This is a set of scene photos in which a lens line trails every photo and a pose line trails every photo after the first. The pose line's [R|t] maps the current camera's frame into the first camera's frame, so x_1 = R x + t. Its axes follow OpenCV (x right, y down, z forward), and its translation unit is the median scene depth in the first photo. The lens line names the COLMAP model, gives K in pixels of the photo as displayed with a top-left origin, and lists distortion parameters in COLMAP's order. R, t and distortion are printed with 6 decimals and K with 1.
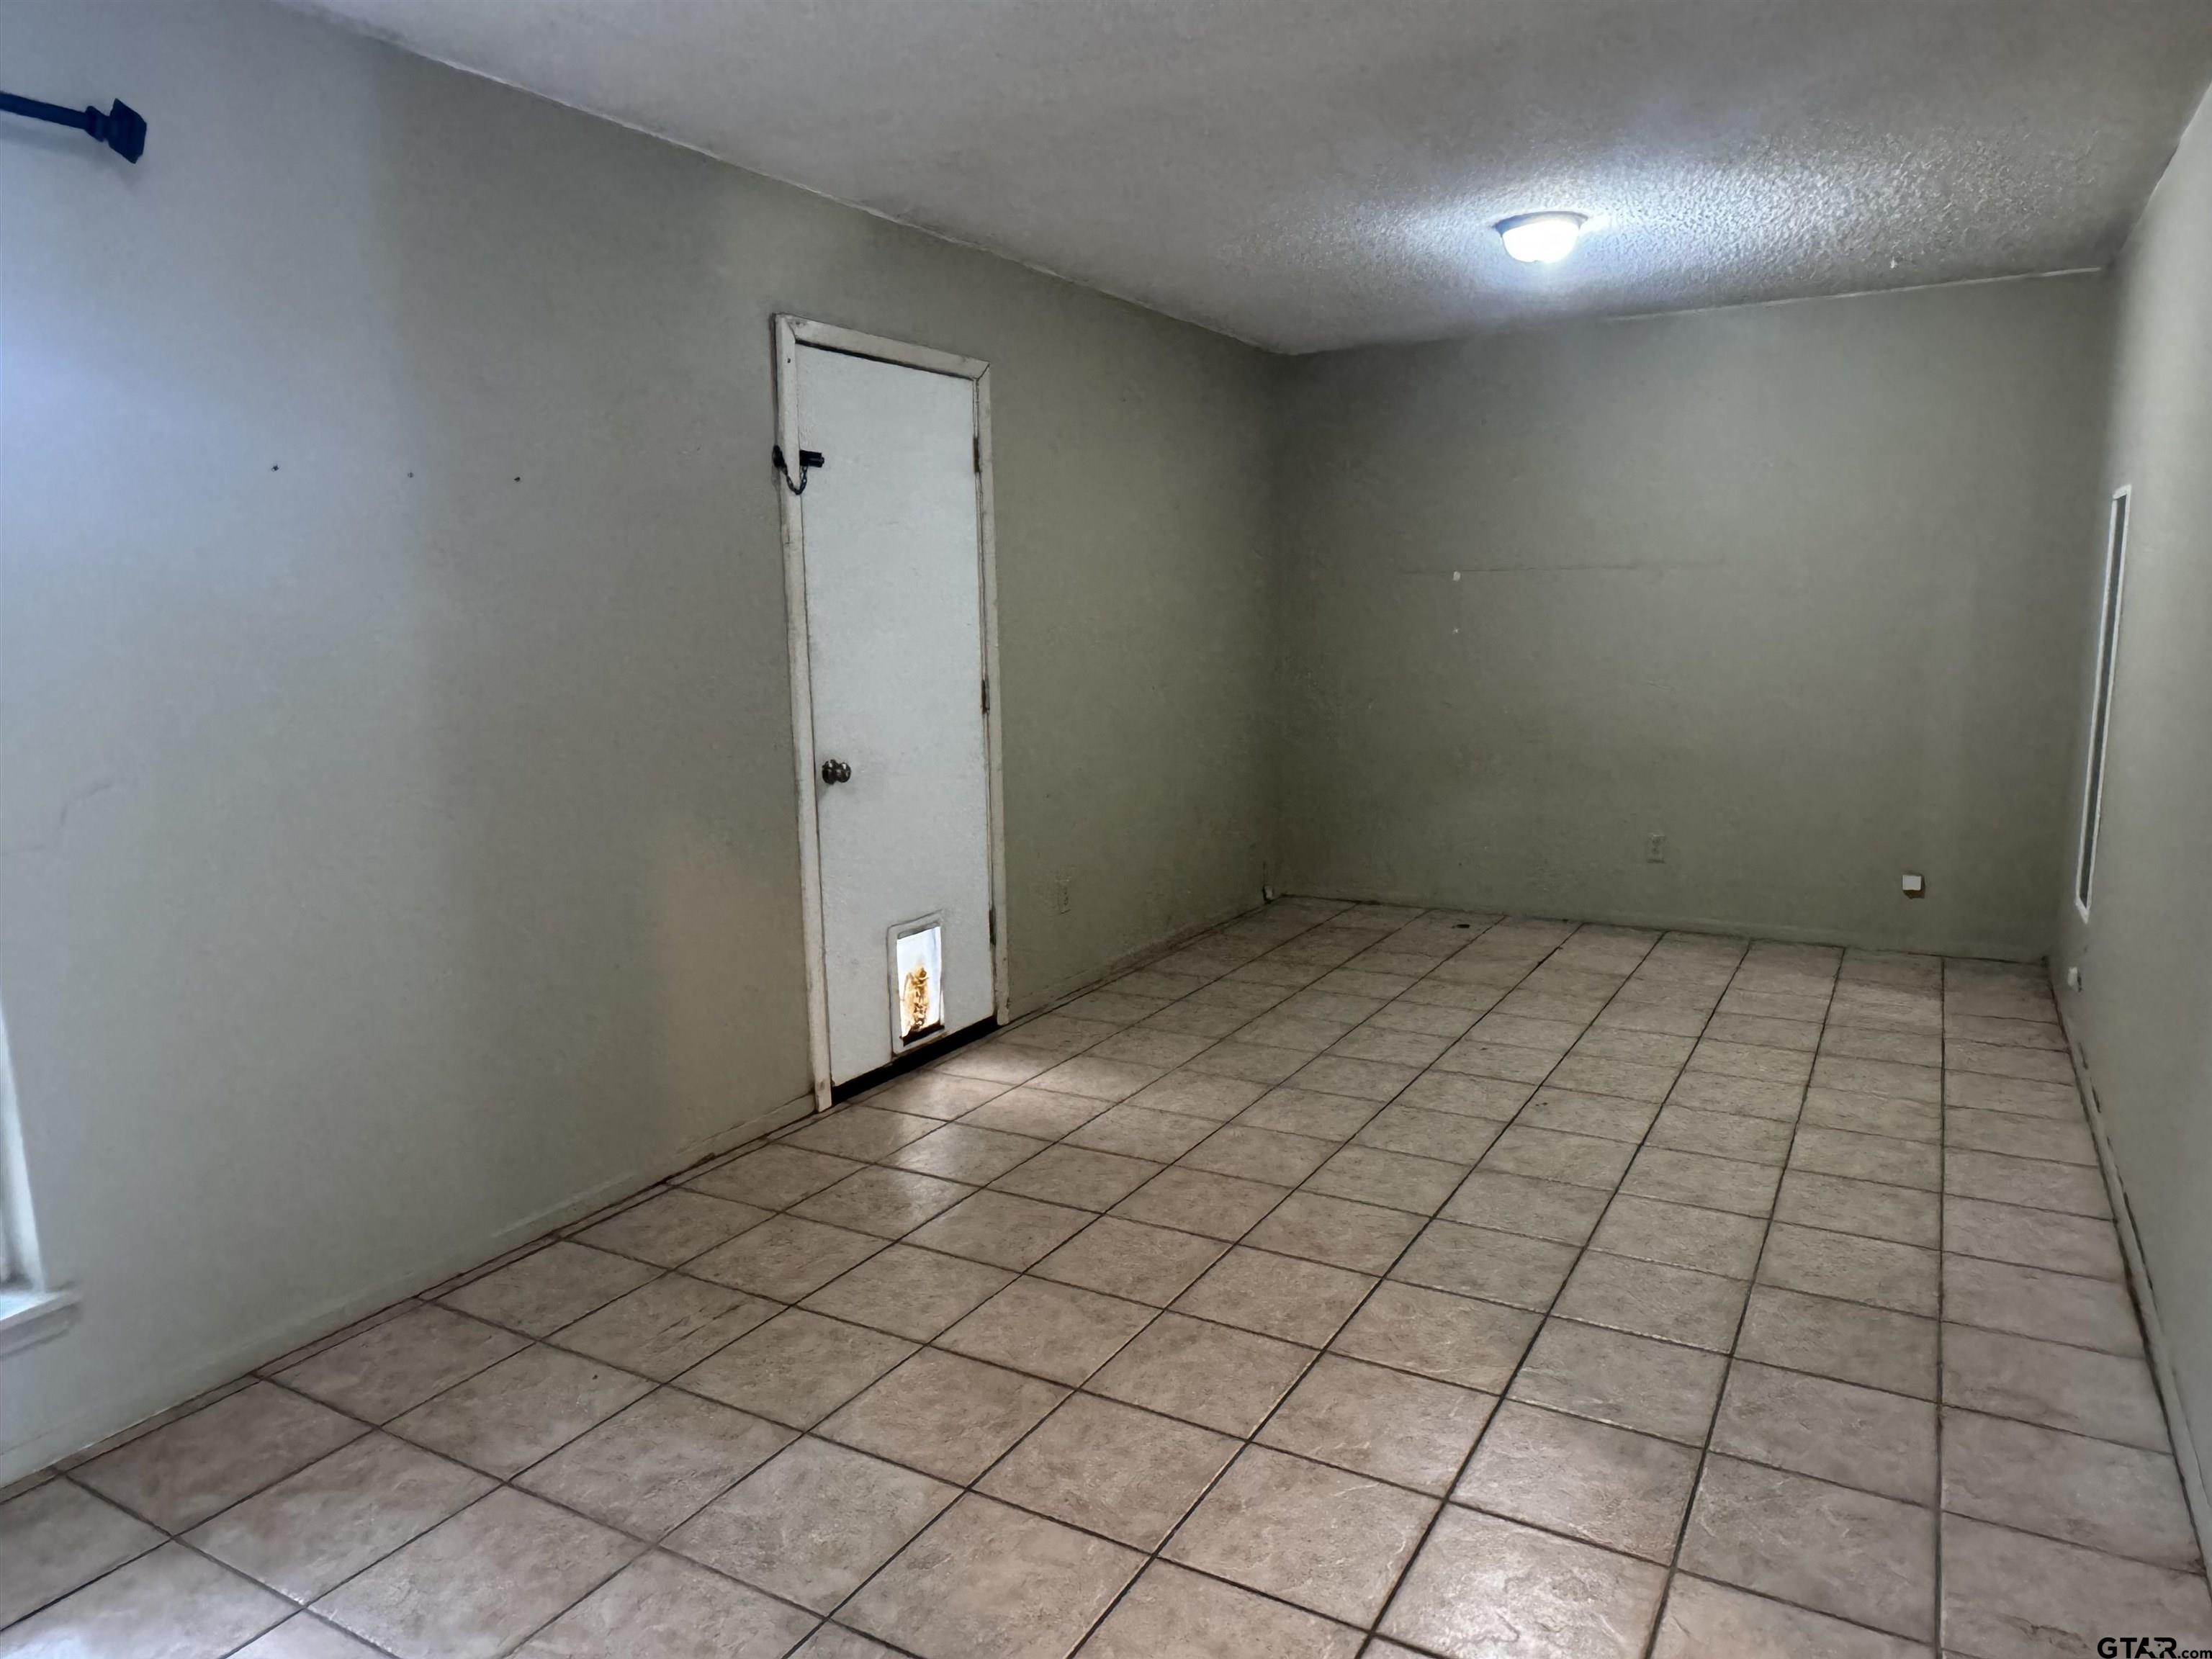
lens RADIAL K [[1460.2, 0, 1116.0], [0, 1460.2, 832.9], [0, 0, 1]] dist [-0.011611, 0.012192]
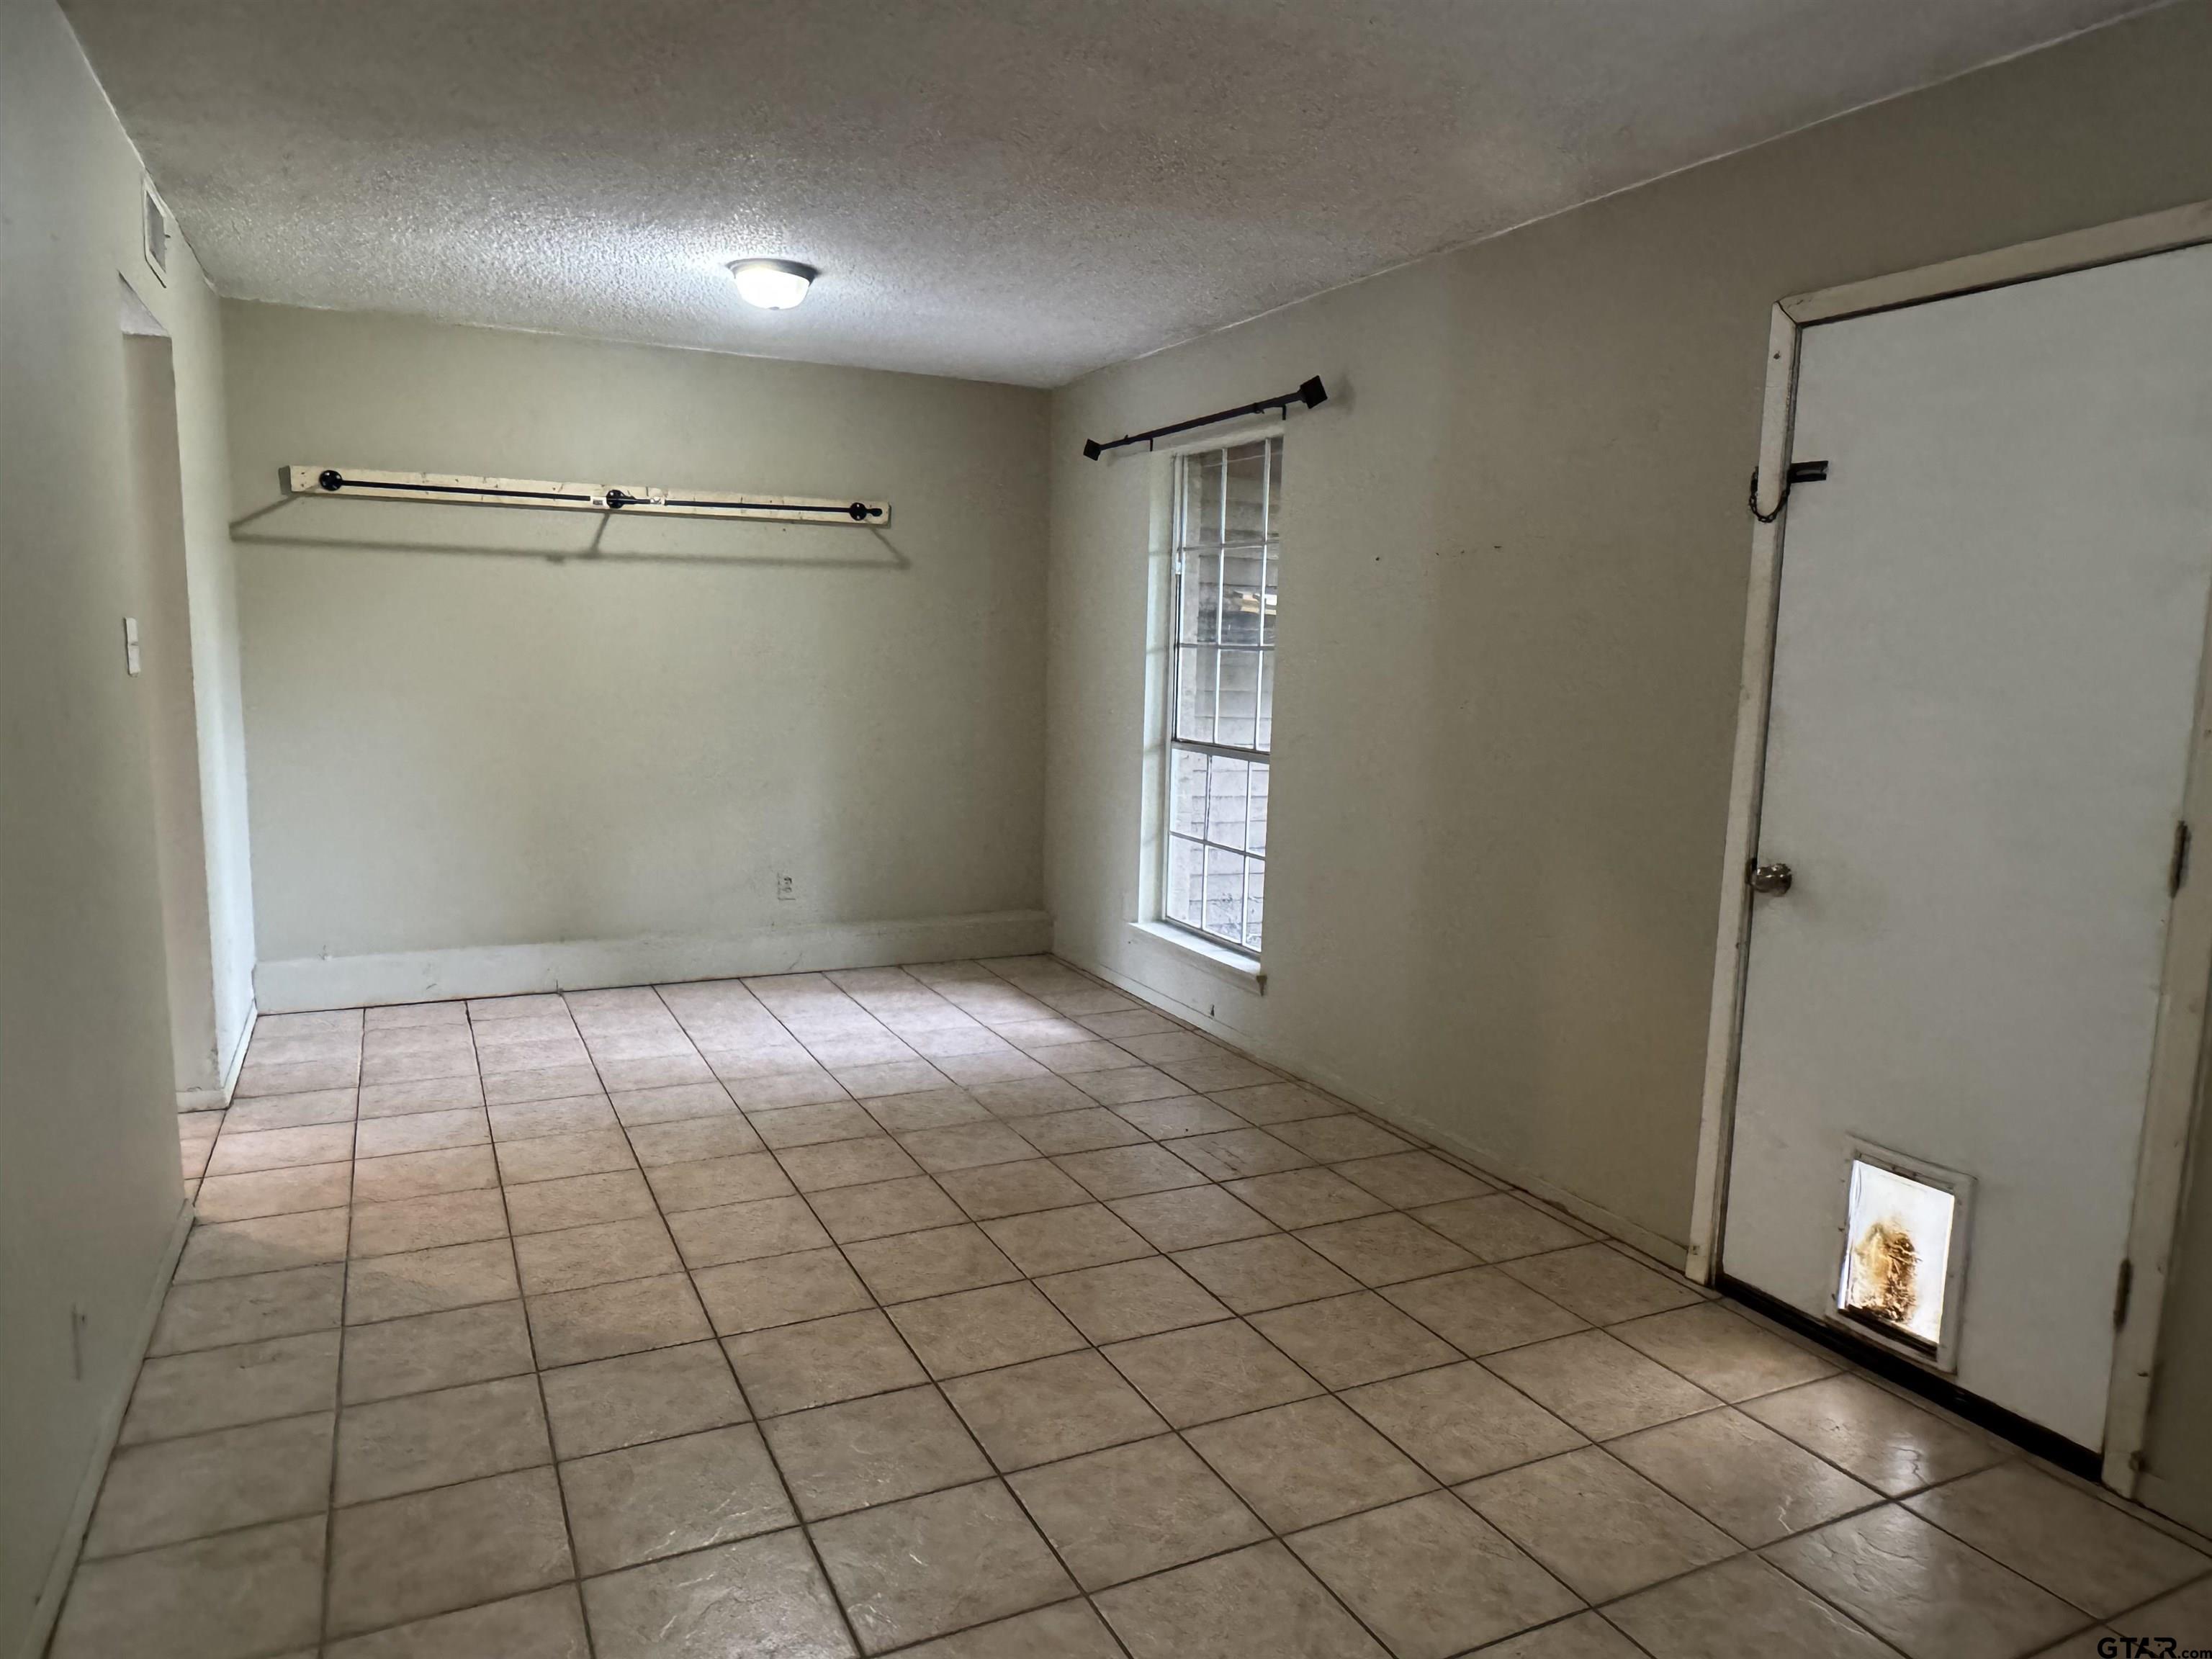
lens RADIAL K [[1460.2, 0, 1119.6], [0, 1460.2, 829.7], [0, 0, 1]] dist [-0.011611, 0.012192]
pose [[-0.564317, 0.107621, -0.818513, 0.745342], [-0.147034, 0.962513, 0.227926, -0.228236], [0.812359, 0.248971, -0.527338, 1.341421]]
